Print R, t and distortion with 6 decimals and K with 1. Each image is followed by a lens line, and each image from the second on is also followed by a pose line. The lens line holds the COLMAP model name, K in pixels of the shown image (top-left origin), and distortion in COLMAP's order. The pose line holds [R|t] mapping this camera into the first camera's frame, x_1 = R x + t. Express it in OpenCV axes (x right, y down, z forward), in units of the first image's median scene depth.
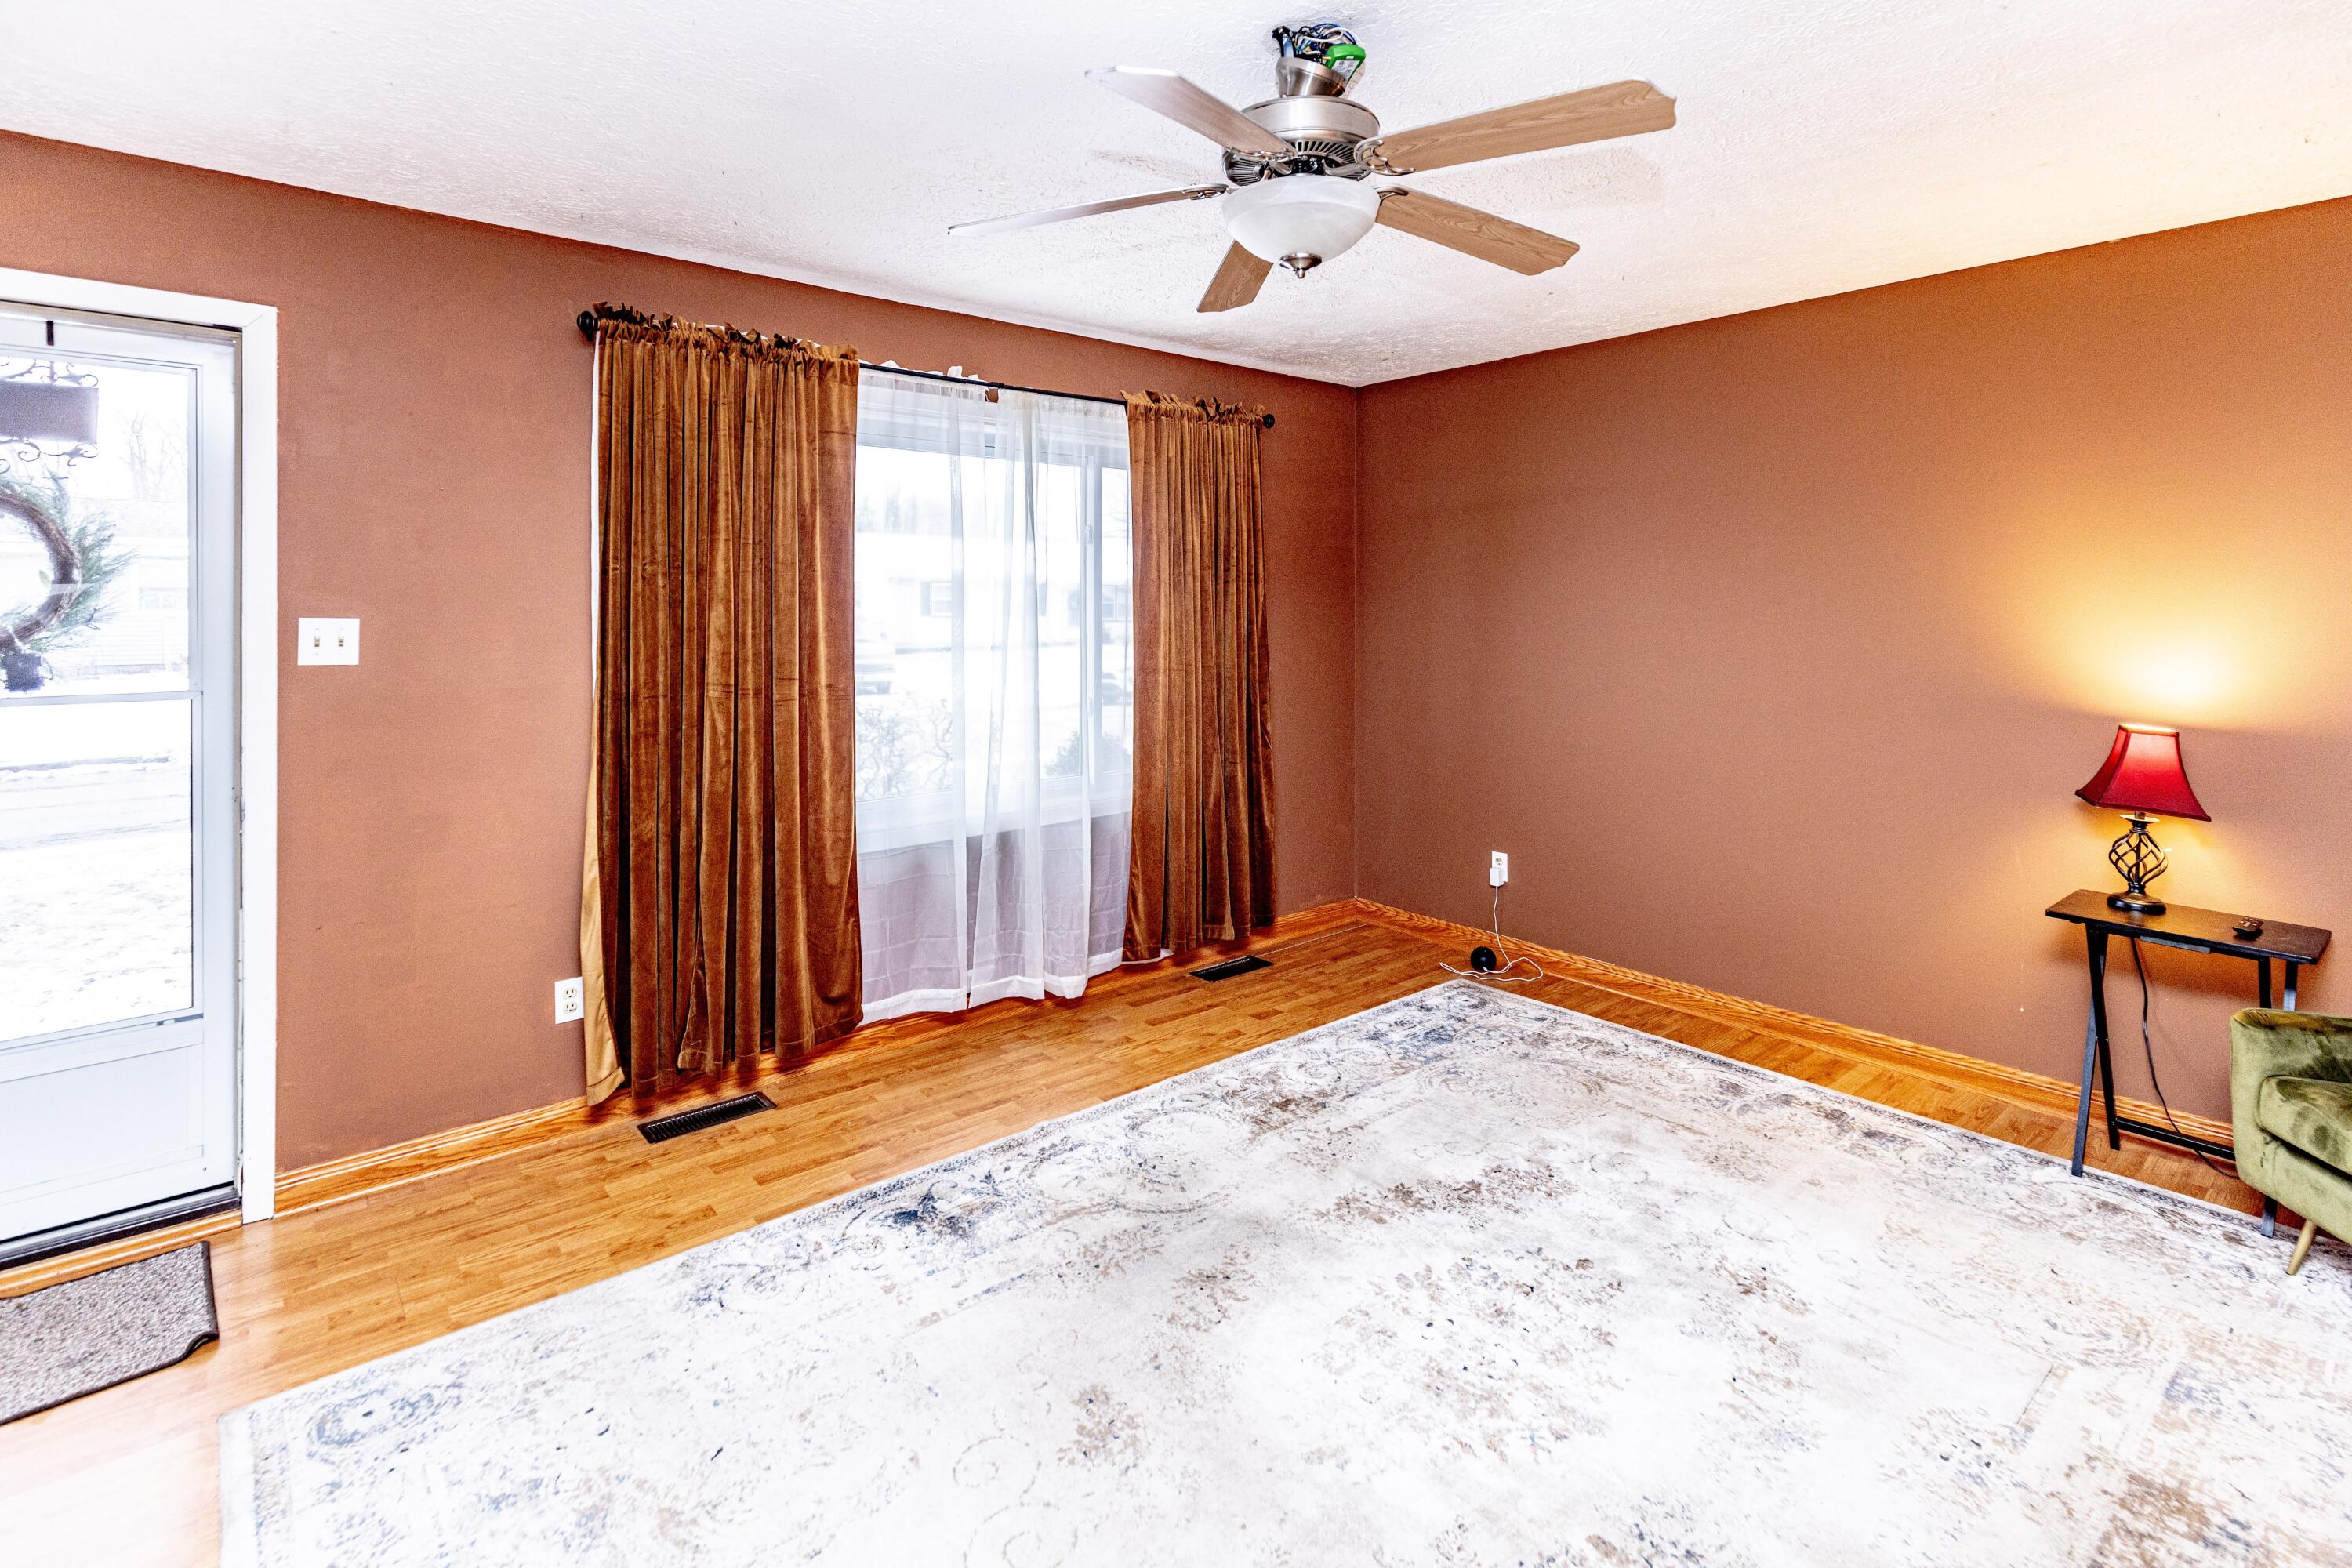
lens RADIAL K [[1144.8, 0, 1177.1], [0, 1144.8, 616.0], [0, 0, 1]] dist [0.007508, -0.002385]
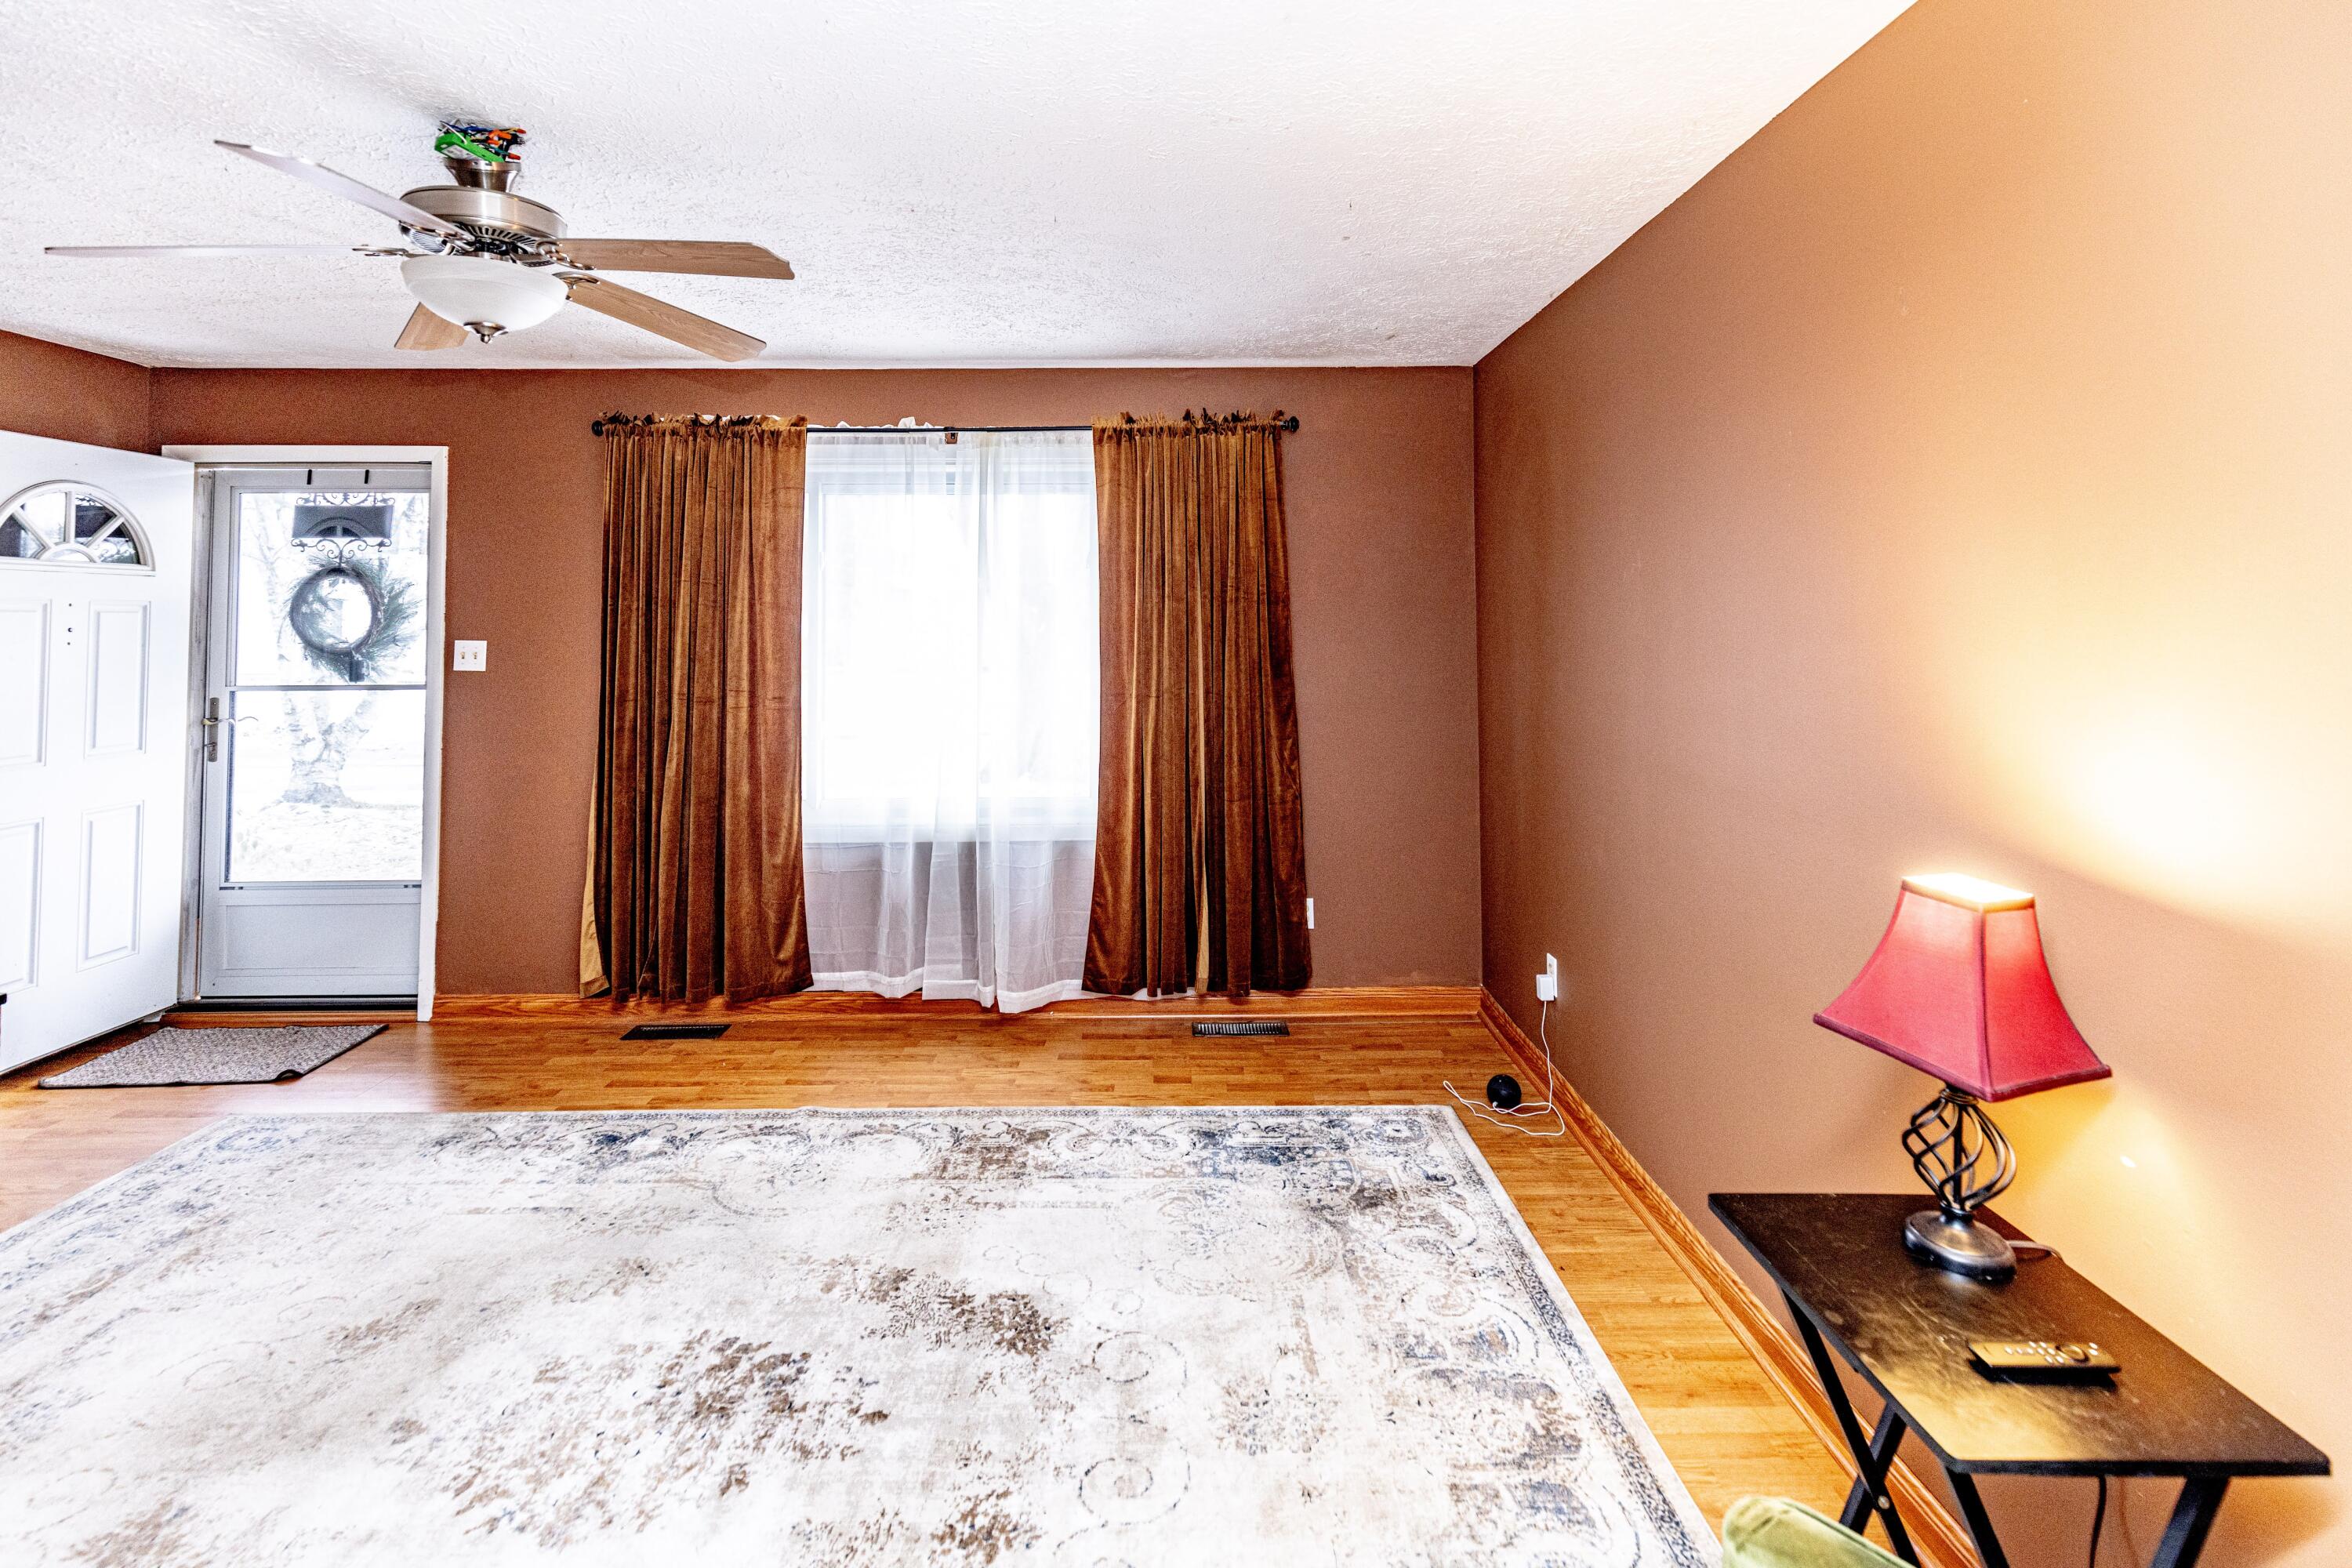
lens RADIAL K [[1141.9, 0, 1180.9], [0, 1141.9, 581.8], [0, 0, 1]] dist [0.003247, 0.001019]
pose [[0.763123, -0.022969, -0.645845, 0.887424], [-0.000551, 0.999345, -0.036191, -0.019978], [0.646253, 0.027974, 0.762610, 0.391474]]
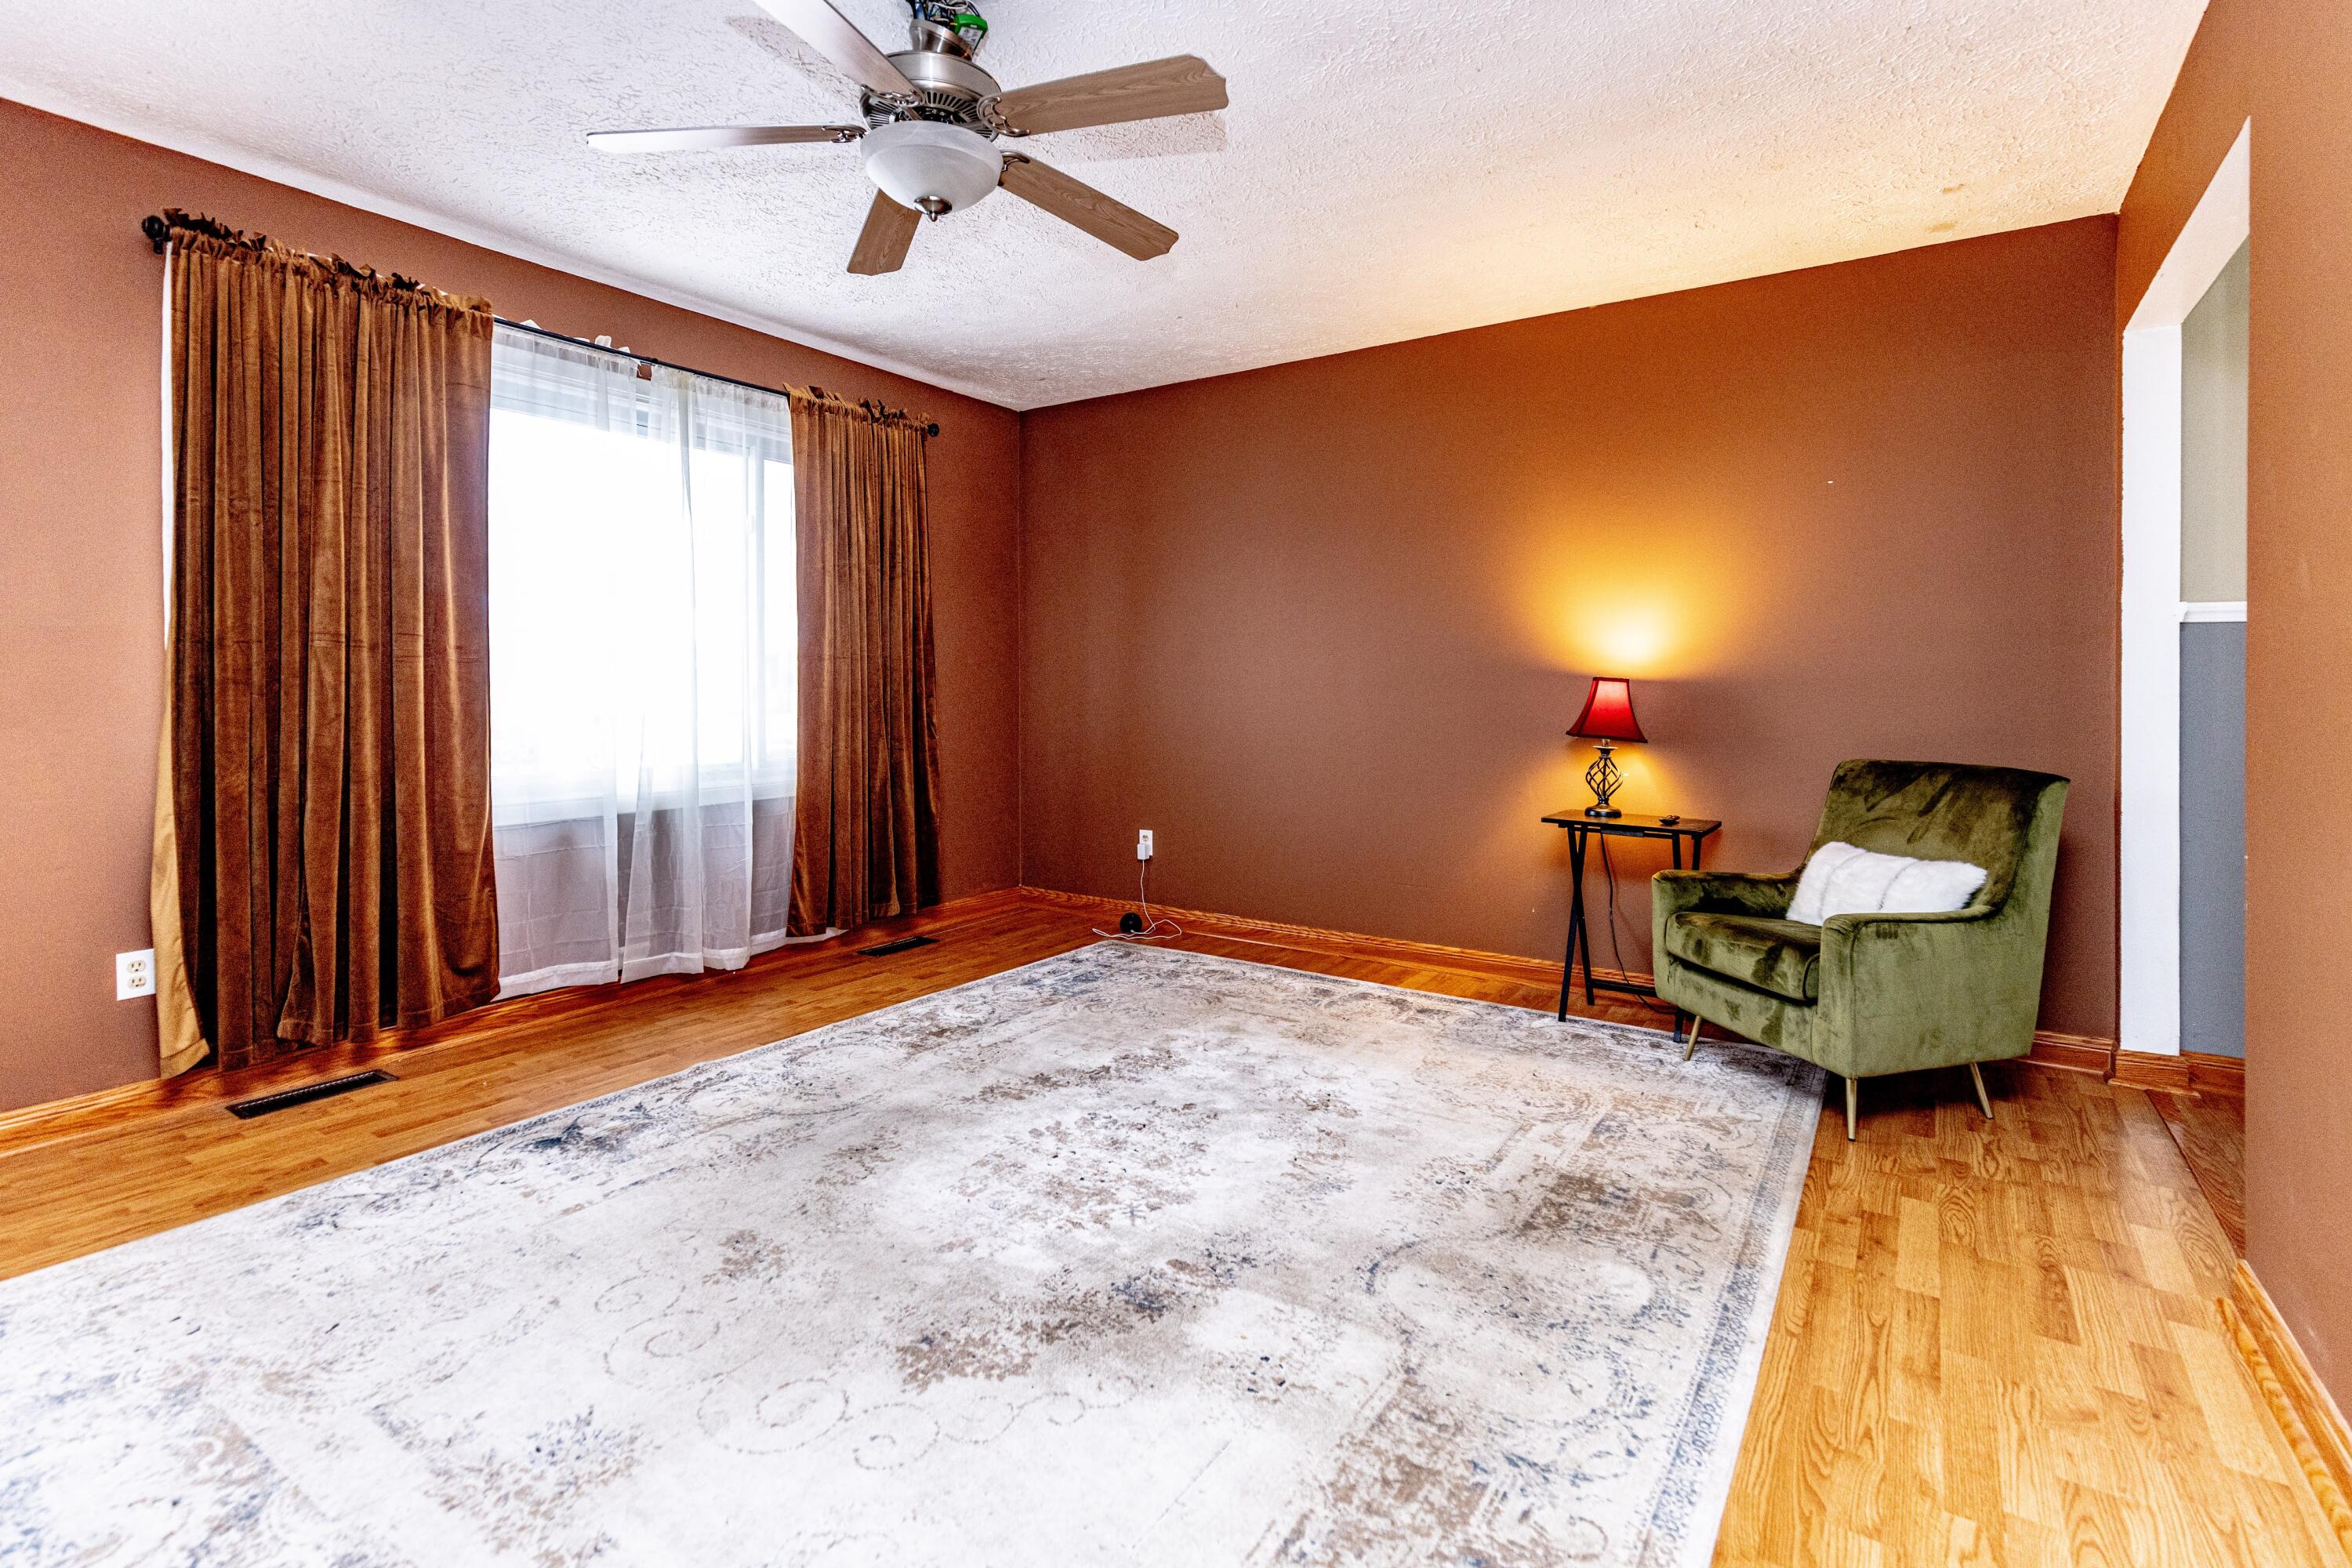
lens RADIAL K [[1113.1, 0, 1185.4], [0, 1113.1, 700.5], [0, 0, 1]] dist [0.003013, 0.000090]
pose [[0.960937, -0.002276, 0.276757, 0.027442], [0.001013, 0.999988, 0.004705, 0.113693], [-0.276764, -0.004240, 0.960928, -0.082955]]
